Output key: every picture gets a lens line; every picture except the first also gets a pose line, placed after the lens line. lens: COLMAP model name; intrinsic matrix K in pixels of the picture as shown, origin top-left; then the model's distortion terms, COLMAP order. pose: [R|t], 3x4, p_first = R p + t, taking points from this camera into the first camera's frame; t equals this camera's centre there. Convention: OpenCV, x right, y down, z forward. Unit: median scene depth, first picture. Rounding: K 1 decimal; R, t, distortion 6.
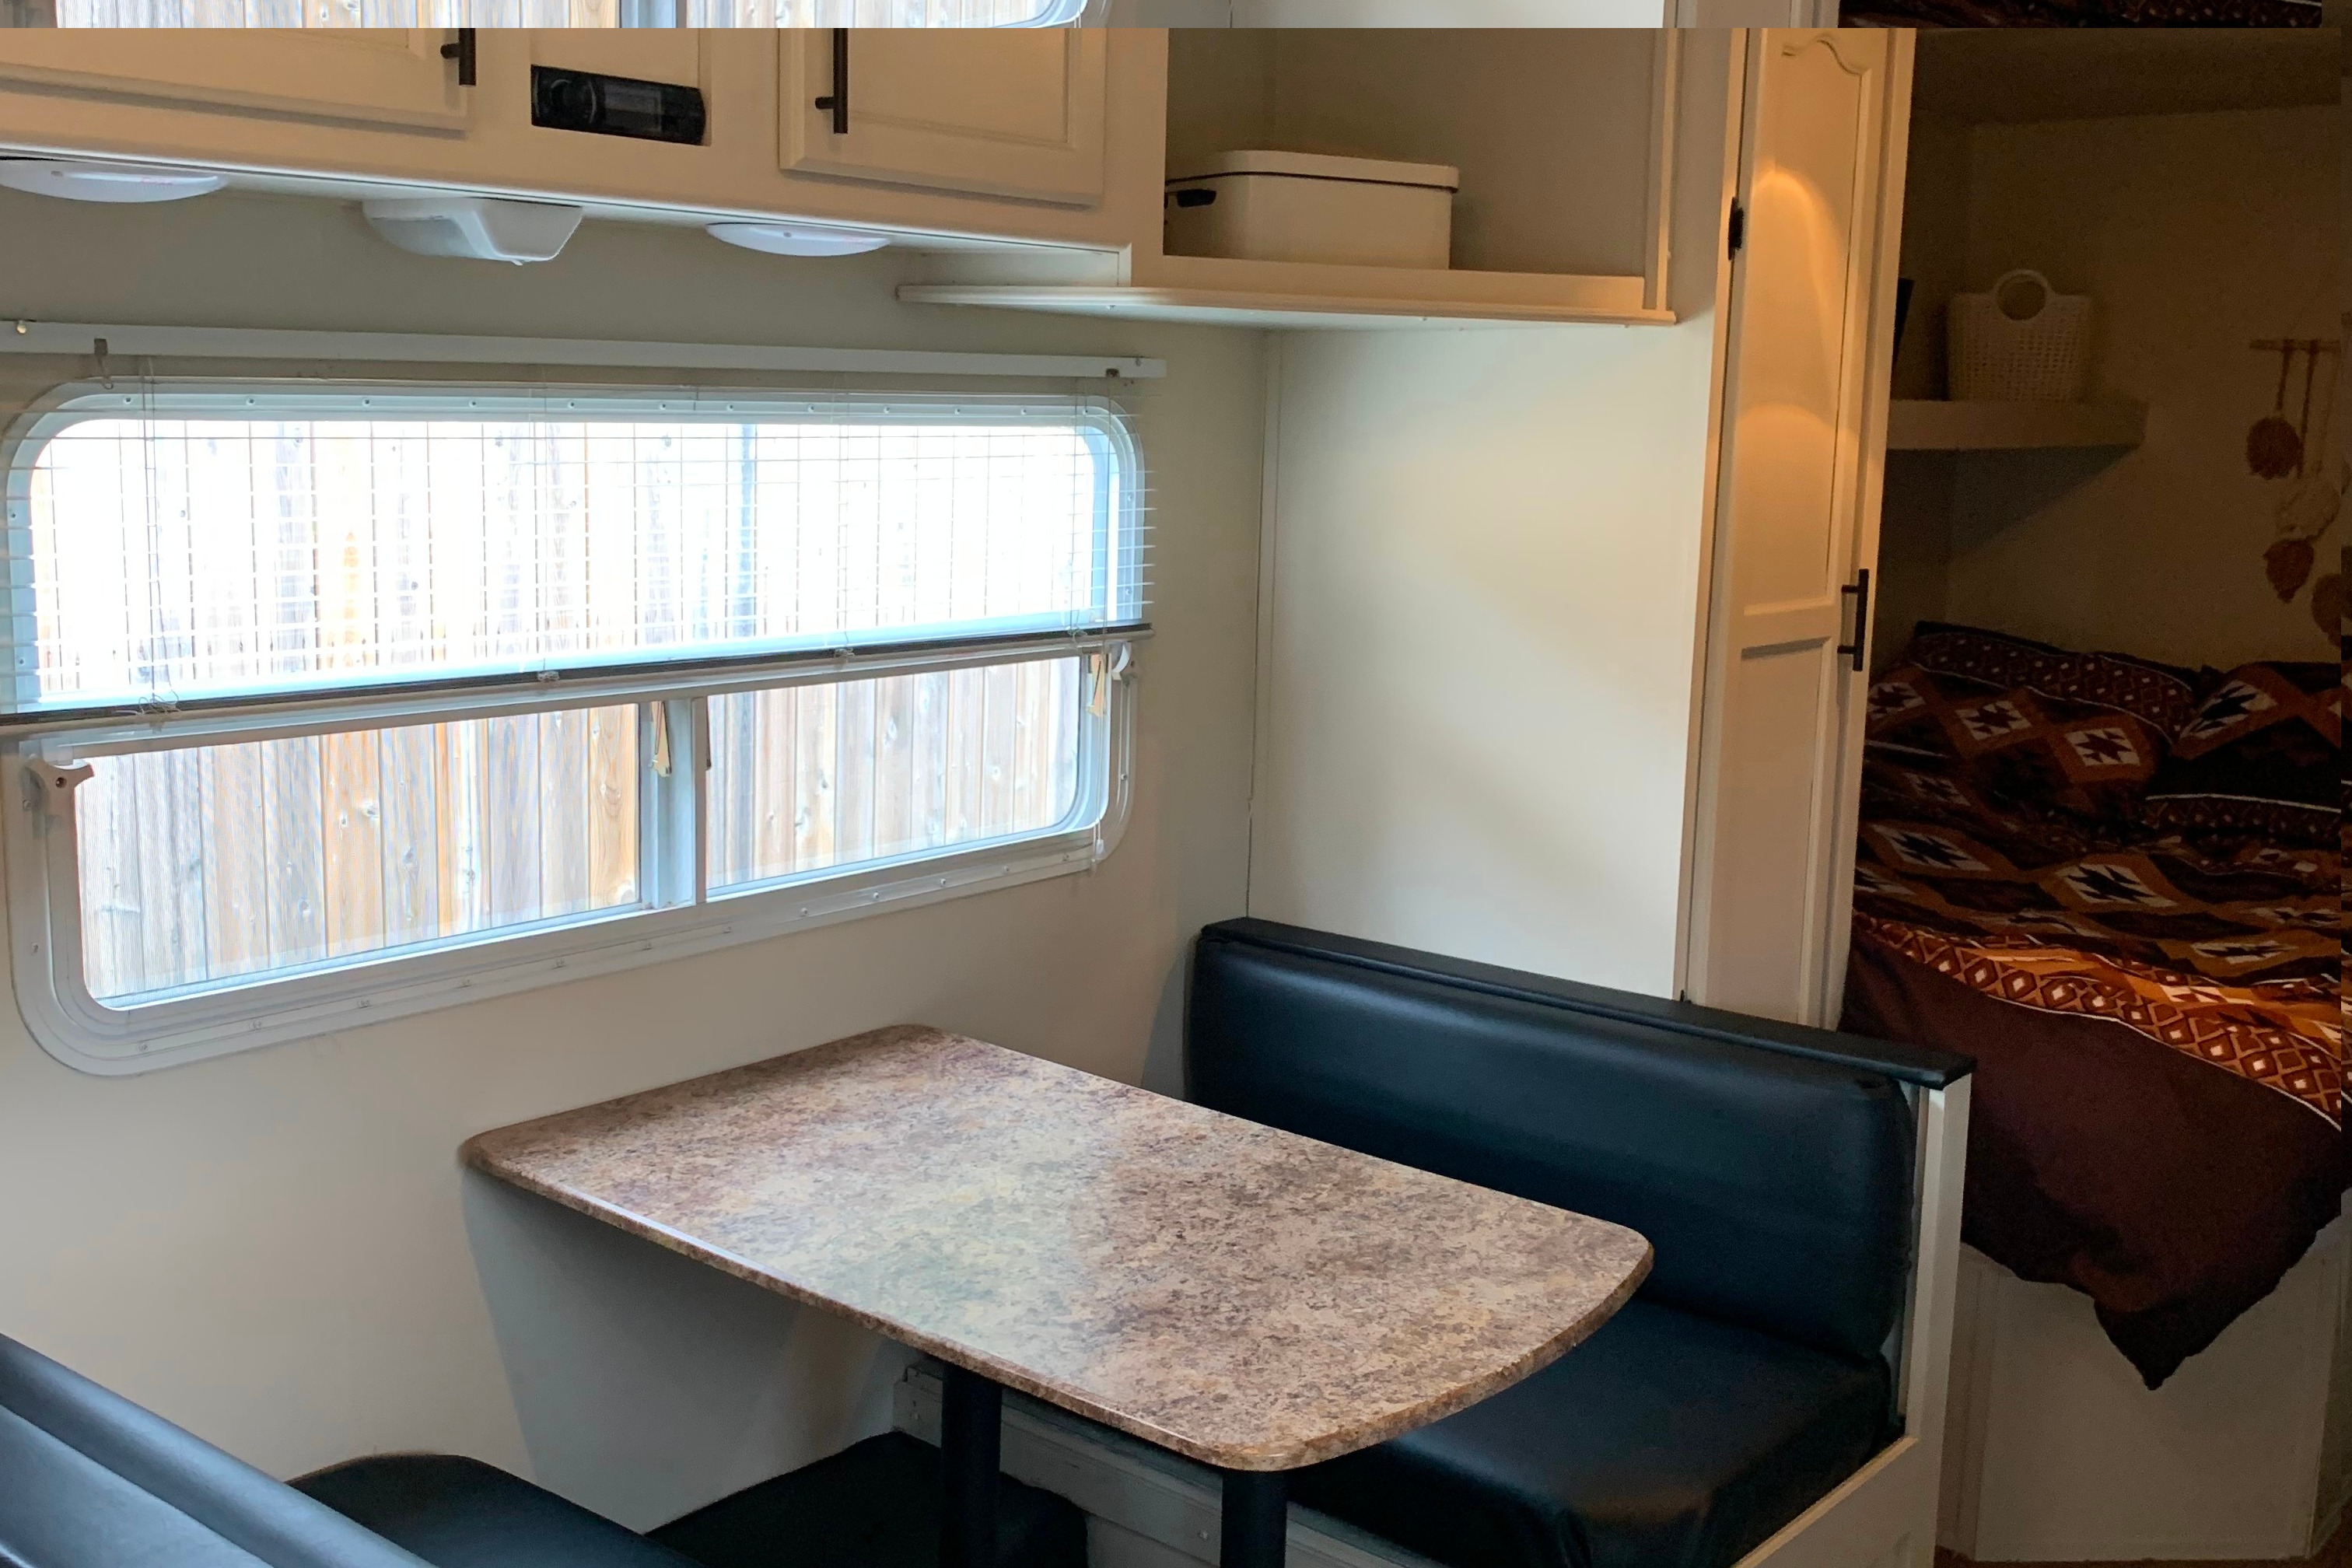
lens RADIAL K [[2402.1, 0, 1176.0], [0, 2402.1, 784.0], [0, 0, 1]] dist [0.073910, -0.198340]
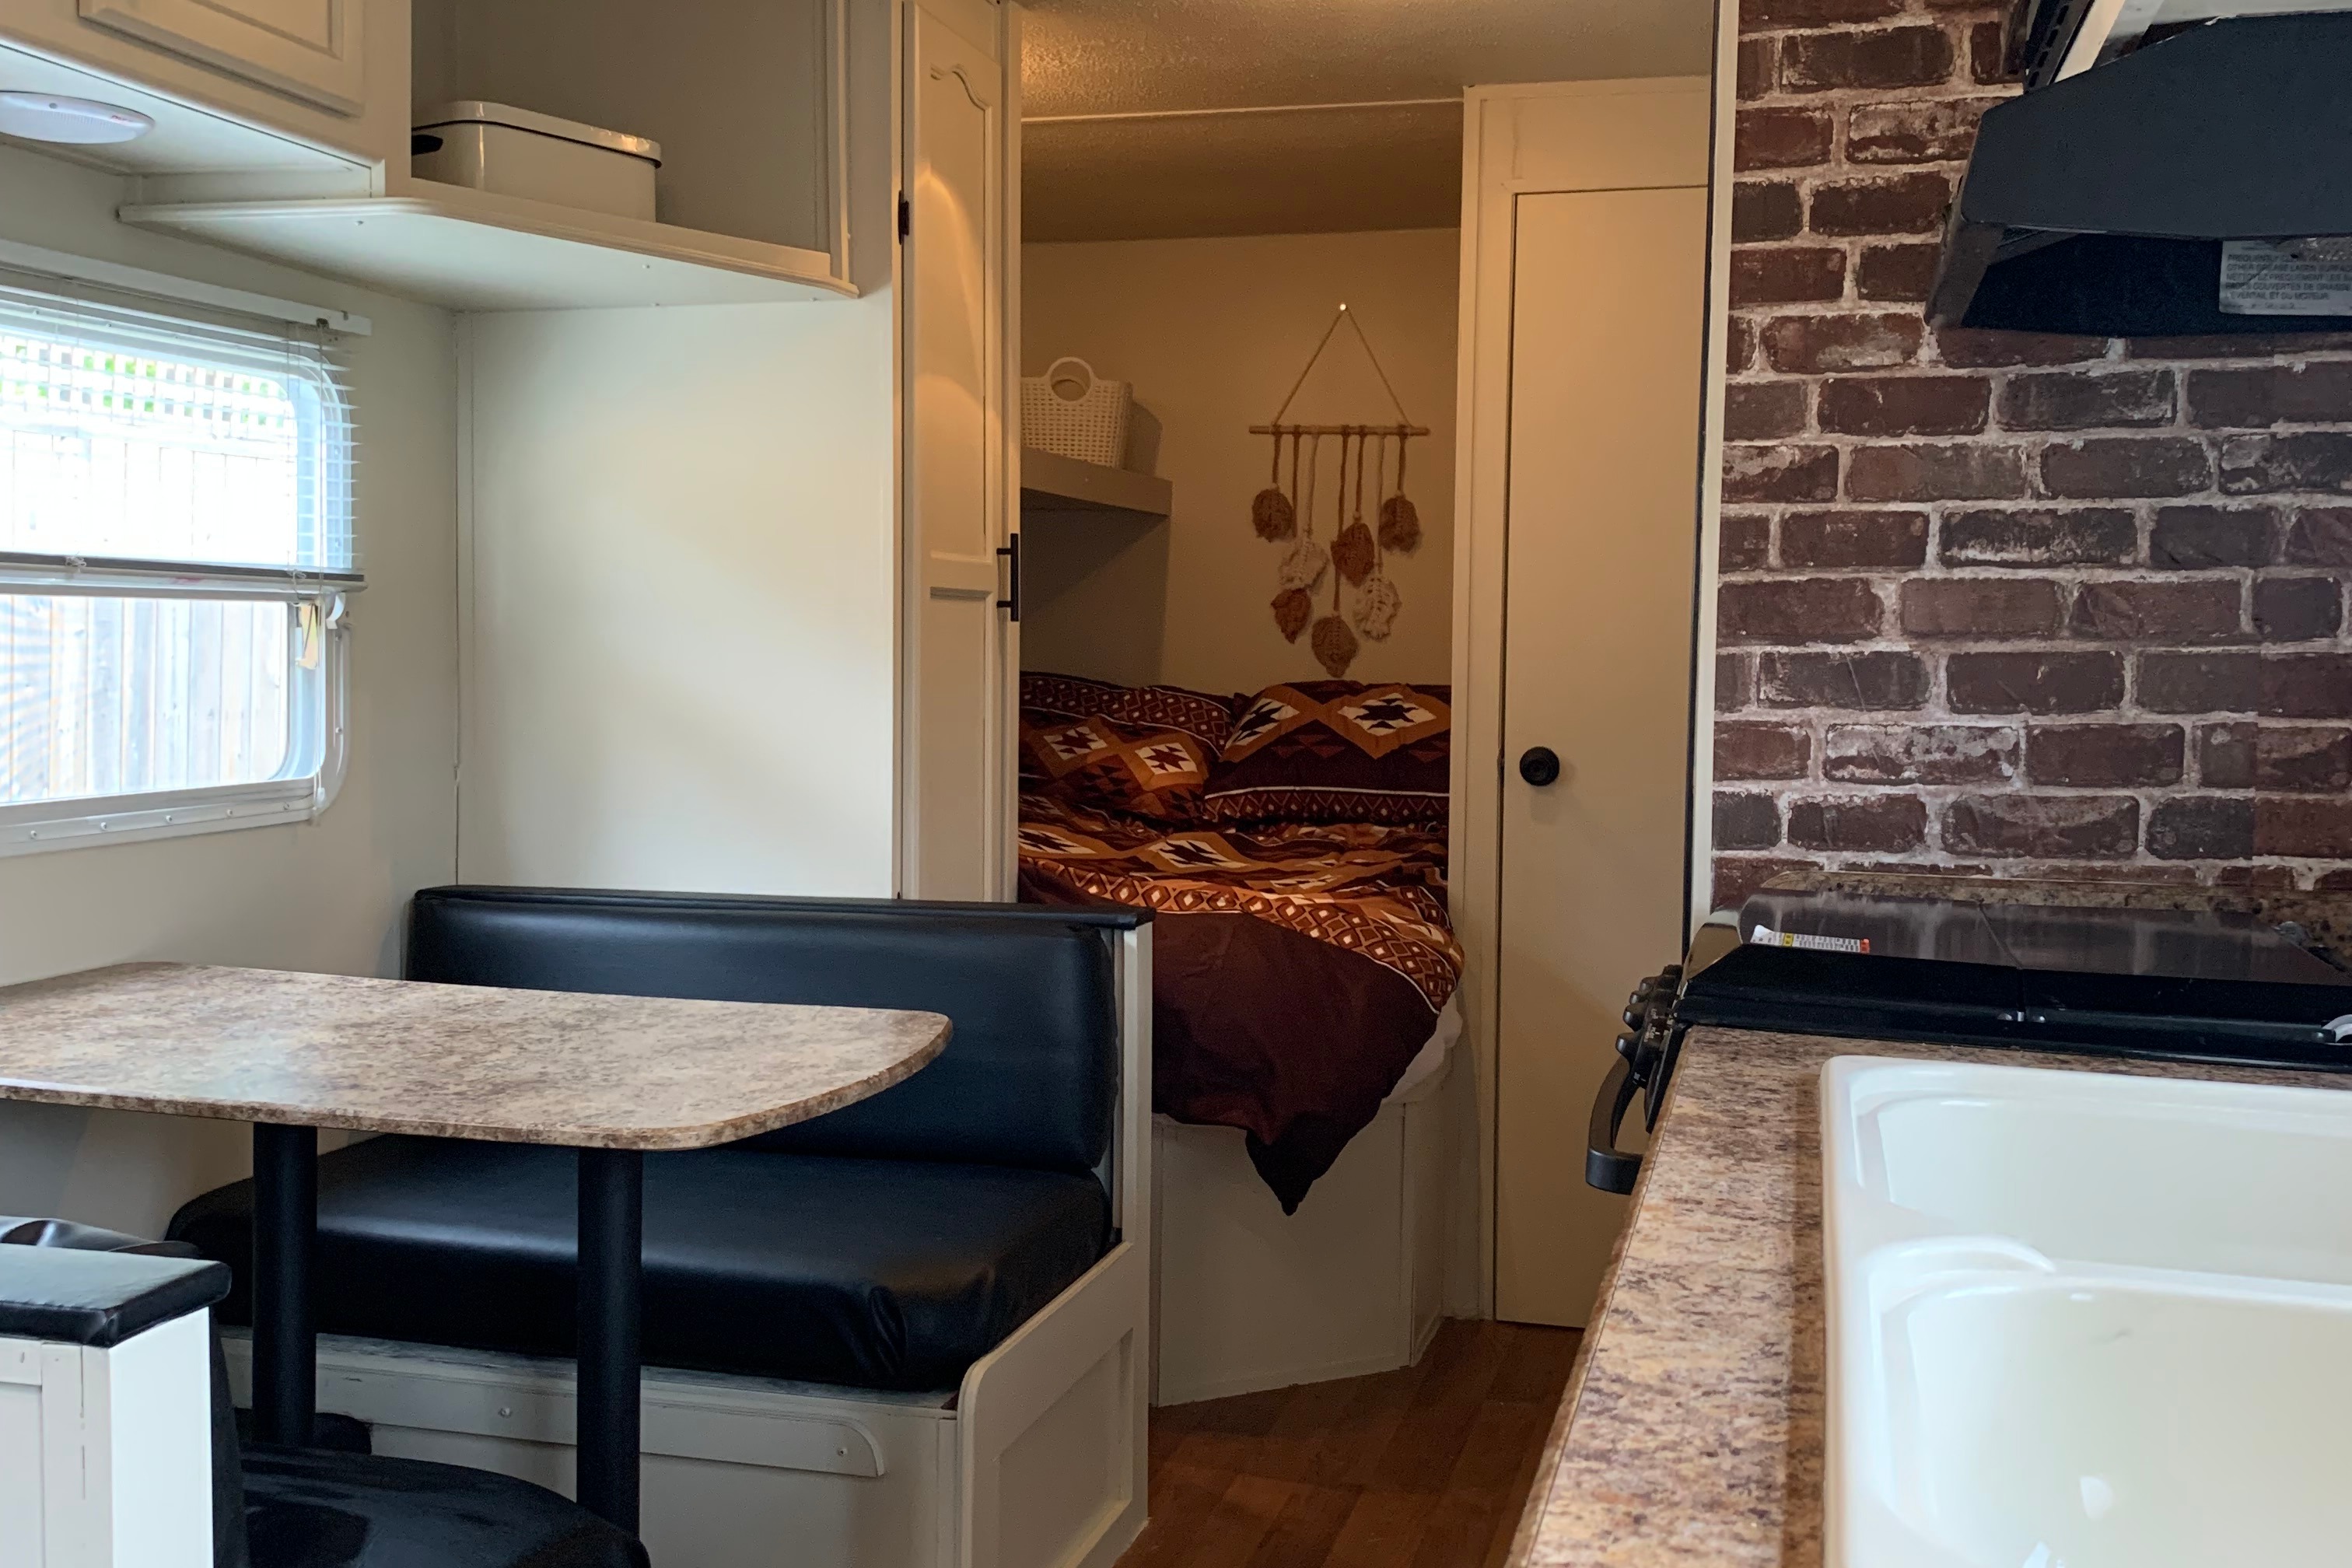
lens RADIAL K [[2353.0, 0, 1211.1], [0, 2353.0, 753.9], [0, 0, 1]] dist [0.161759, -0.434827]
pose [[0.907726, -0.037072, 0.417922, -0.078730], [0.079235, 0.993312, -0.083987, 0.087448], [-0.412014, 0.109351, 0.904592, -0.039813]]
